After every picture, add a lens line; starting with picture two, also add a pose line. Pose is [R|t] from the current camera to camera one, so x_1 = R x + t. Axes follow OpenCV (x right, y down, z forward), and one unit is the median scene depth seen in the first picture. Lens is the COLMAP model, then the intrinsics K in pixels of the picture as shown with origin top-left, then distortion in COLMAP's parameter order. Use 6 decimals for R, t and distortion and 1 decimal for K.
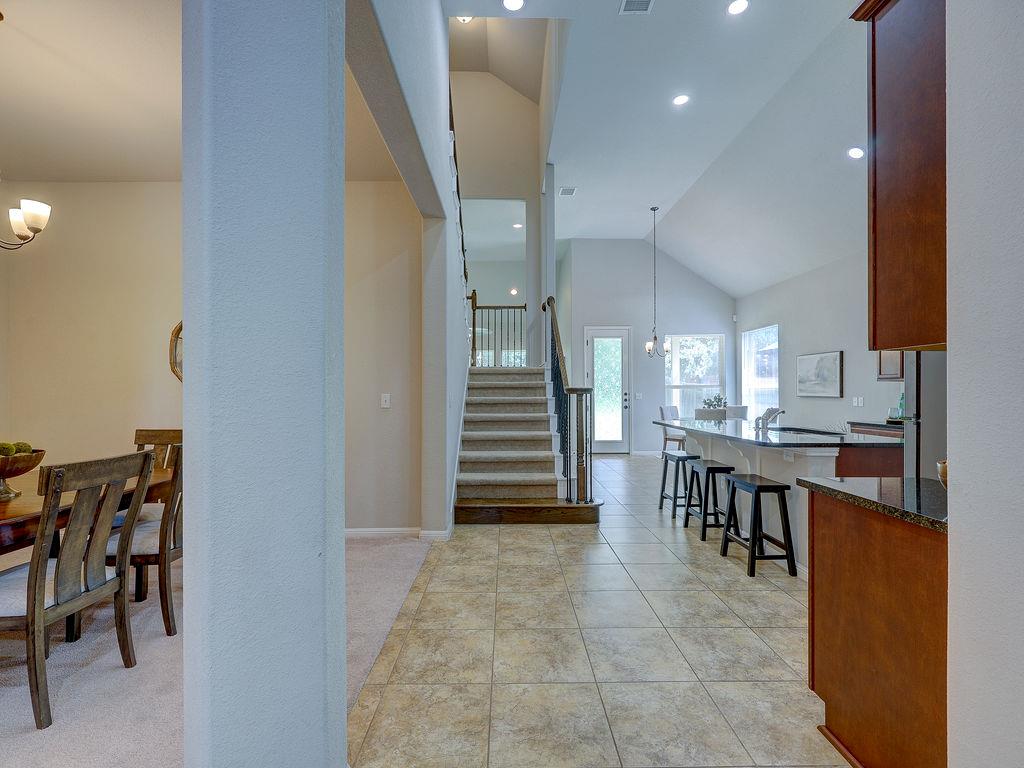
lens RADIAL K [[462.7, 0, 511.0], [0, 462.7, 388.8], [0, 0, 1]] dist [-0.001928, 0.000718]
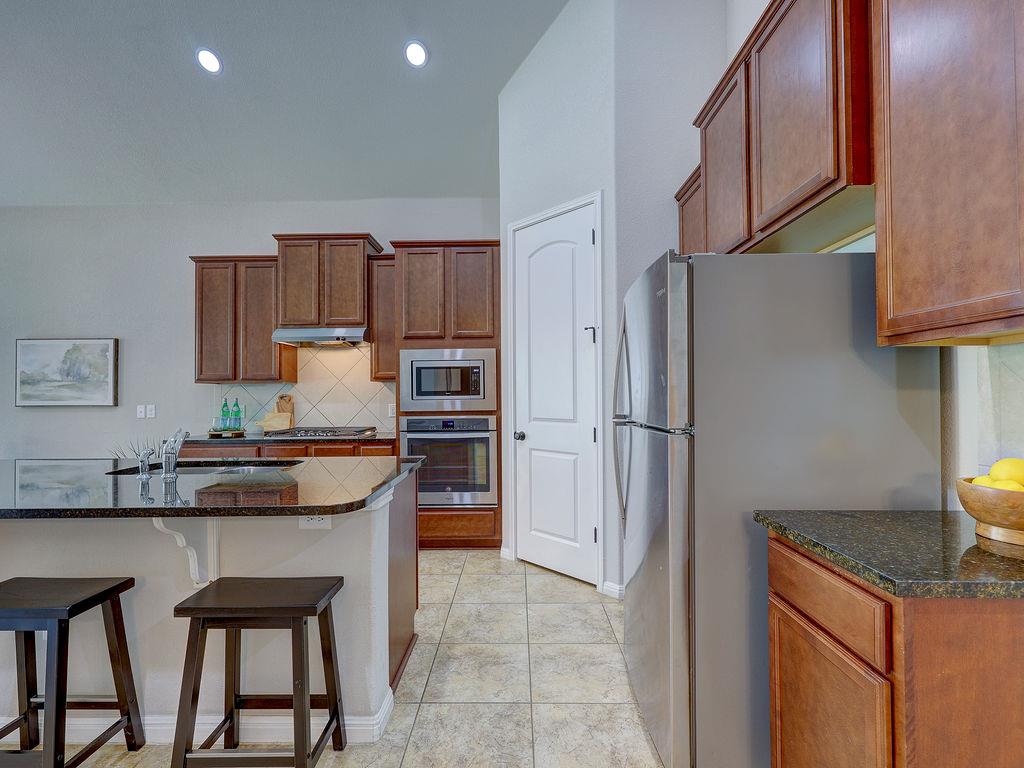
lens RADIAL K [[462.7, 0, 511.0], [0, 462.7, 386.1], [0, 0, 1]] dist [-0.001928, 0.000718]
pose [[0.043623, 0.015294, 0.998931, 0.097507], [0.002609, 0.999878, -0.015422, 0.000778], [-0.999045, 0.003279, 0.043578, 0.548601]]
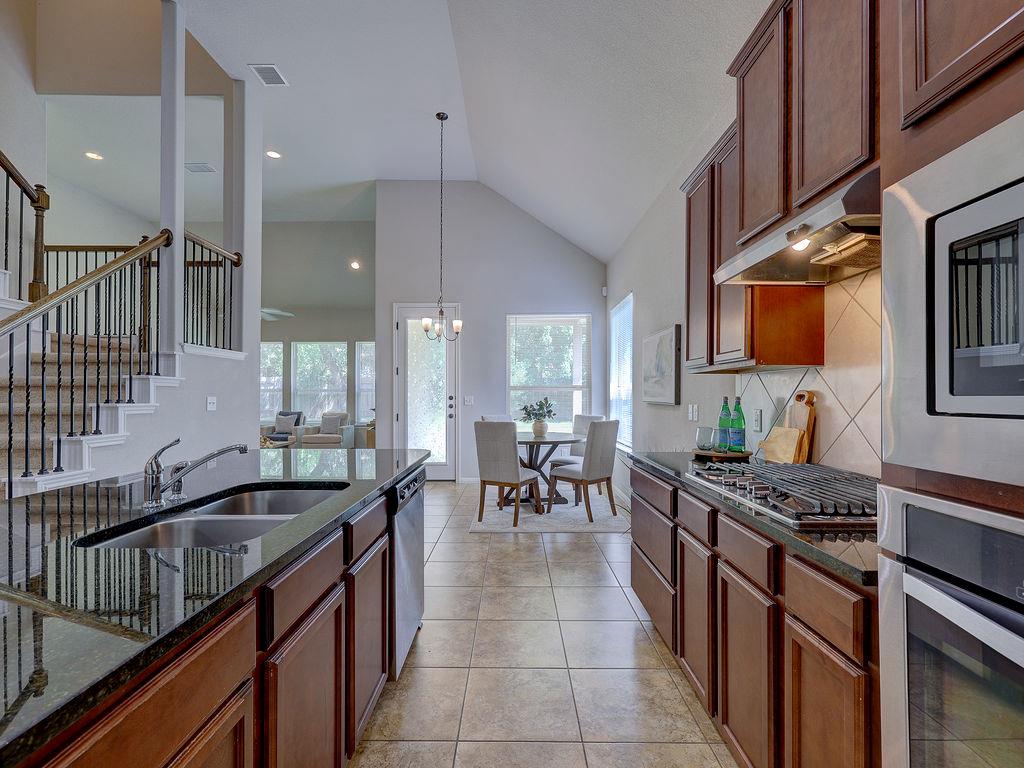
lens RADIAL K [[462.7, 0, 510.0], [0, 462.7, 393.1], [0, 0, 1]] dist [-0.001928, 0.000718]
pose [[0.999548, 0.003692, -0.029822, 0.719200], [-0.003643, 0.999992, 0.001702, 0.005079], [0.029828, -0.001592, 0.999554, 0.580090]]
